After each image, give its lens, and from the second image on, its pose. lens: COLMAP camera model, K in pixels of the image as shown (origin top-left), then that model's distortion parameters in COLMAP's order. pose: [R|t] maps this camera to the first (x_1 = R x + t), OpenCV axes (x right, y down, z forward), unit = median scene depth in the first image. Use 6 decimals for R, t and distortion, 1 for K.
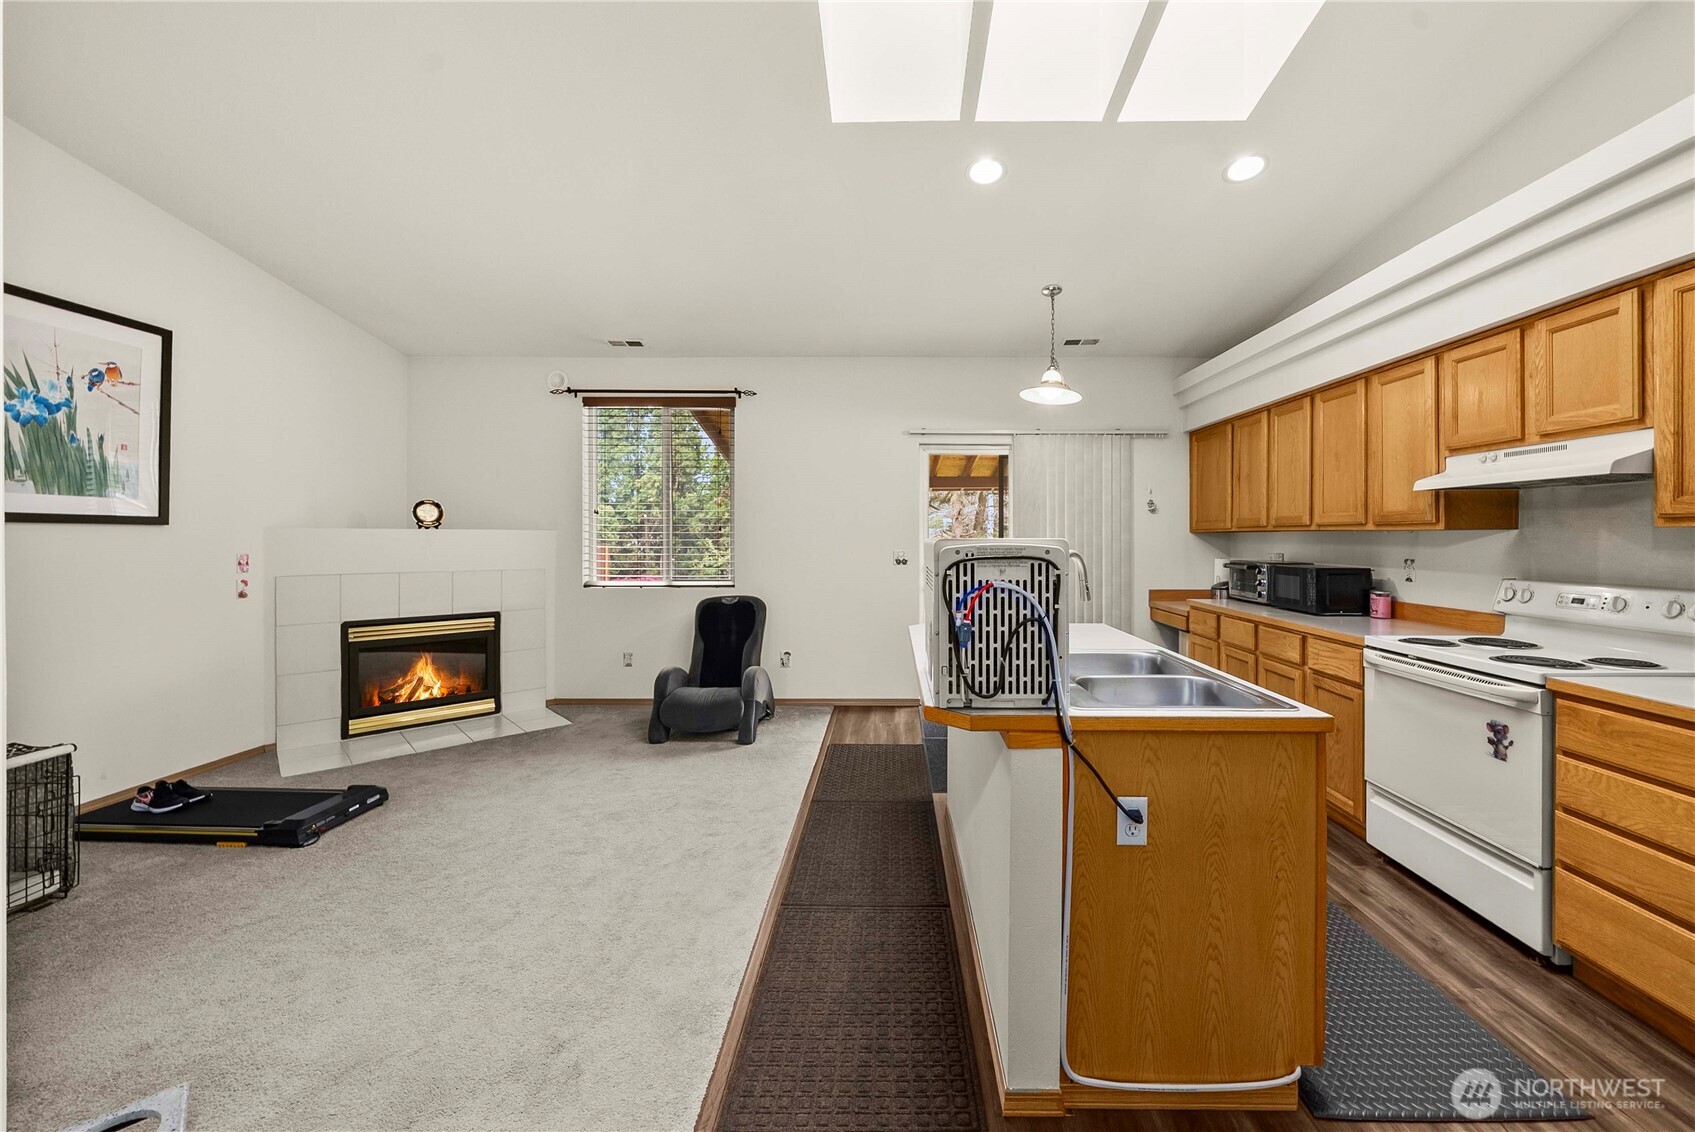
lens RADIAL K [[660.6, 0, 853.5], [0, 660.6, 536.3], [0, 0, 1]] dist [-0.000261, -0.000124]
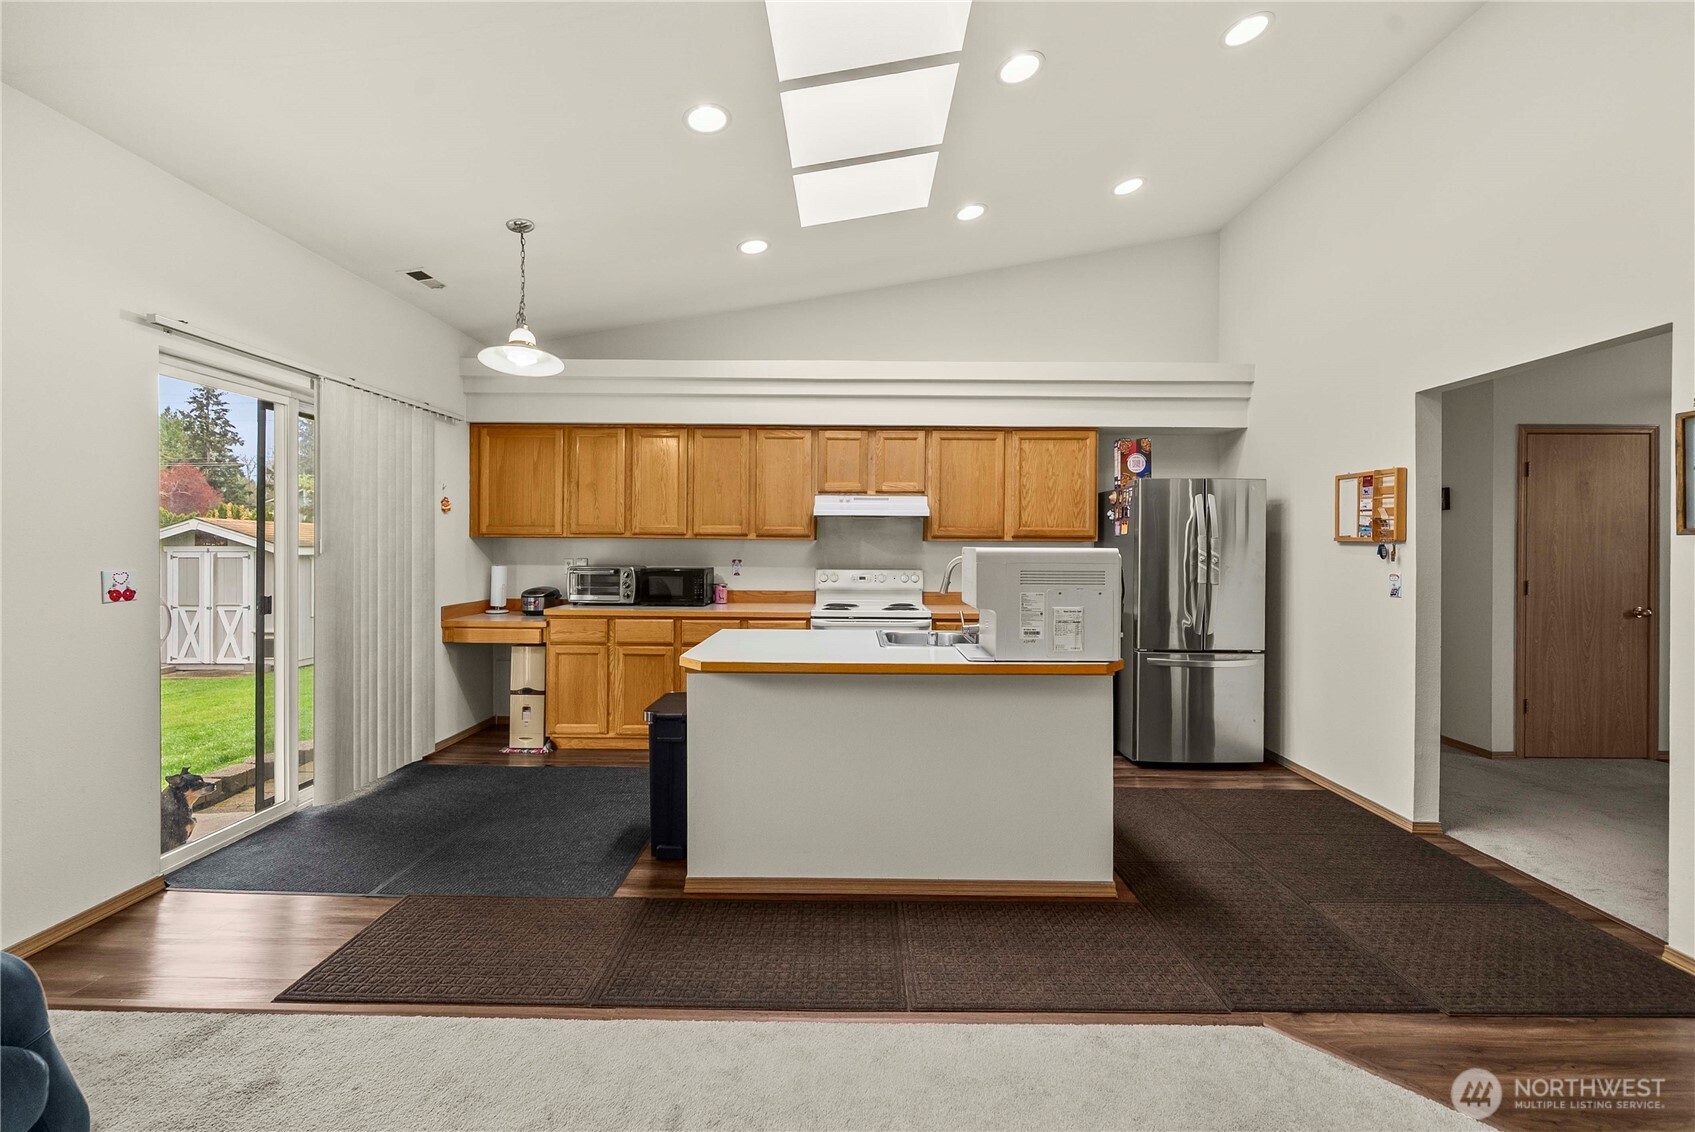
lens RADIAL K [[729.1, 0, 850.6], [0, 729.1, 542.2], [0, 0, 1]] dist [-0.000209, 0.000075]
pose [[-0.049428, -0.000126, 0.998778, -0.905220], [-0.009225, 0.999957, -0.000330, -0.005436], [-0.998735, -0.009230, -0.049427, 1.021124]]
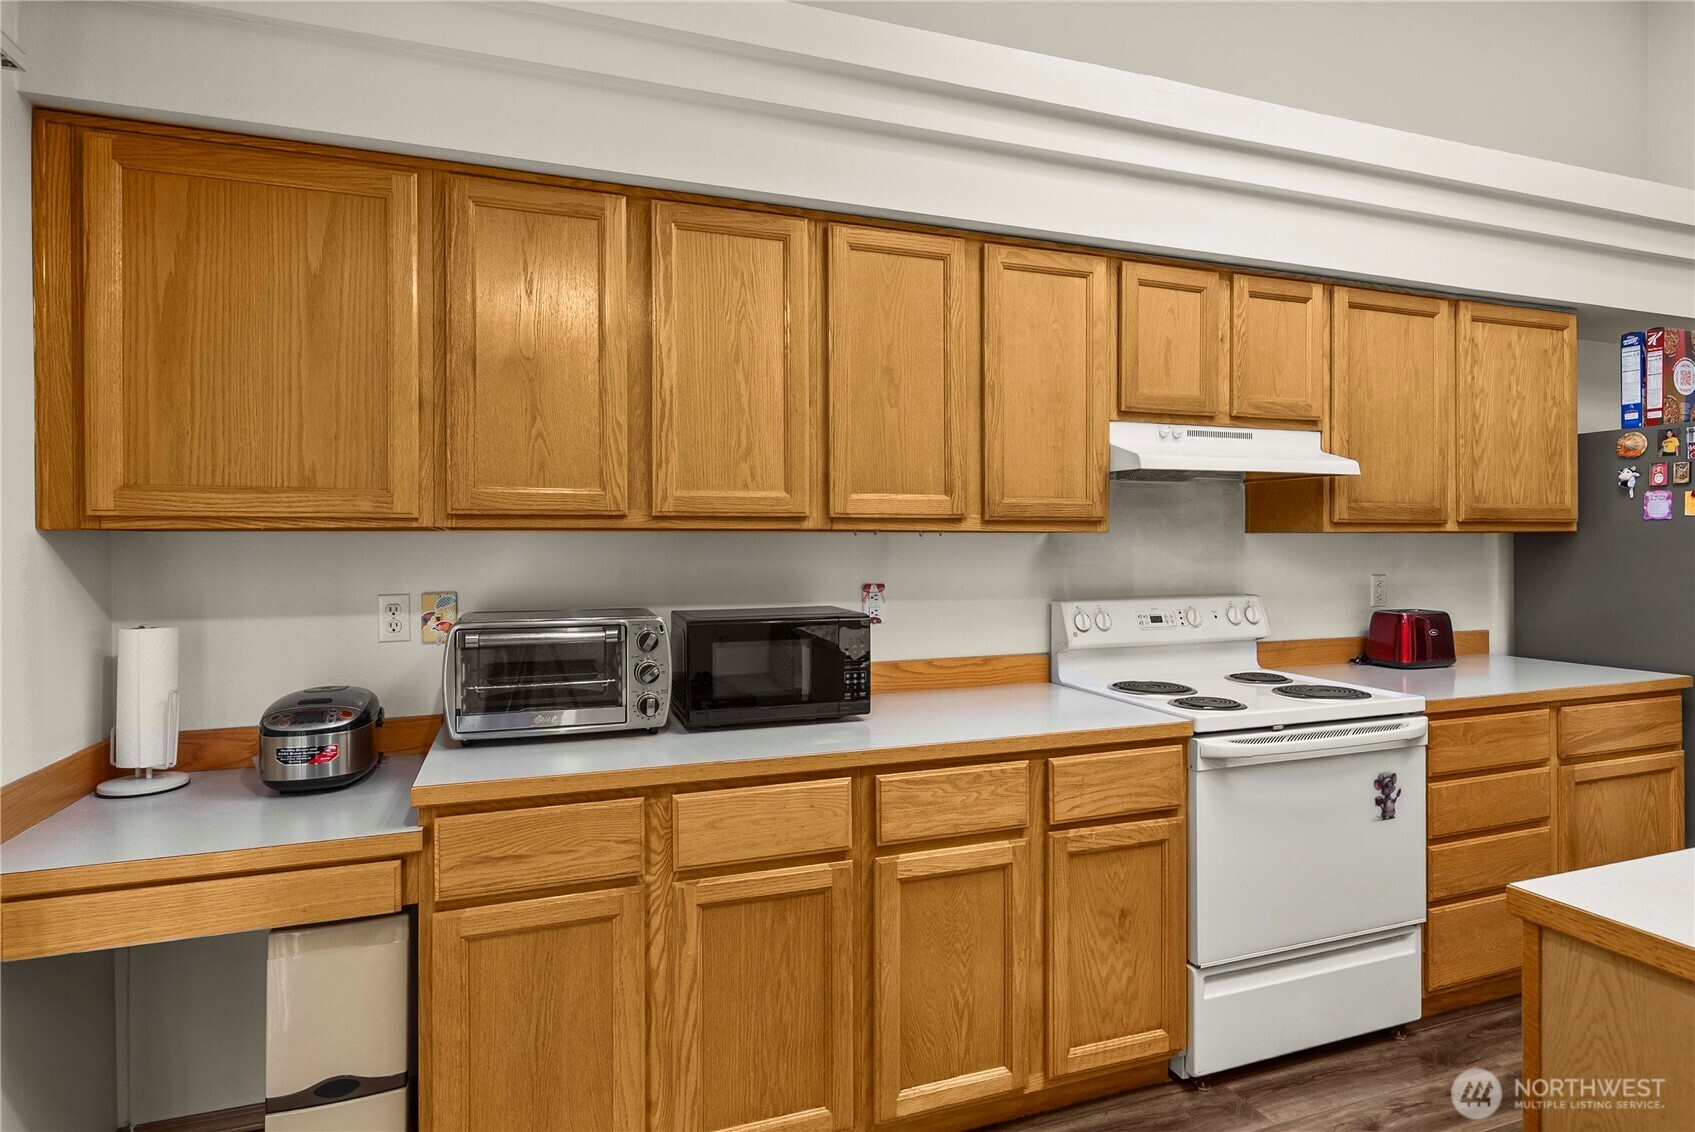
lens RADIAL K [[910.9, 0, 849.1], [0, 910.9, 542.6], [0, 0, 1]] dist [0.001548, 0.001439]
pose [[-0.403106, -0.001421, 0.915152, 0.181192], [0.000581, 0.999998, 0.001809, -0.001146], [-0.915153, 0.001261, -0.403105, 1.631832]]
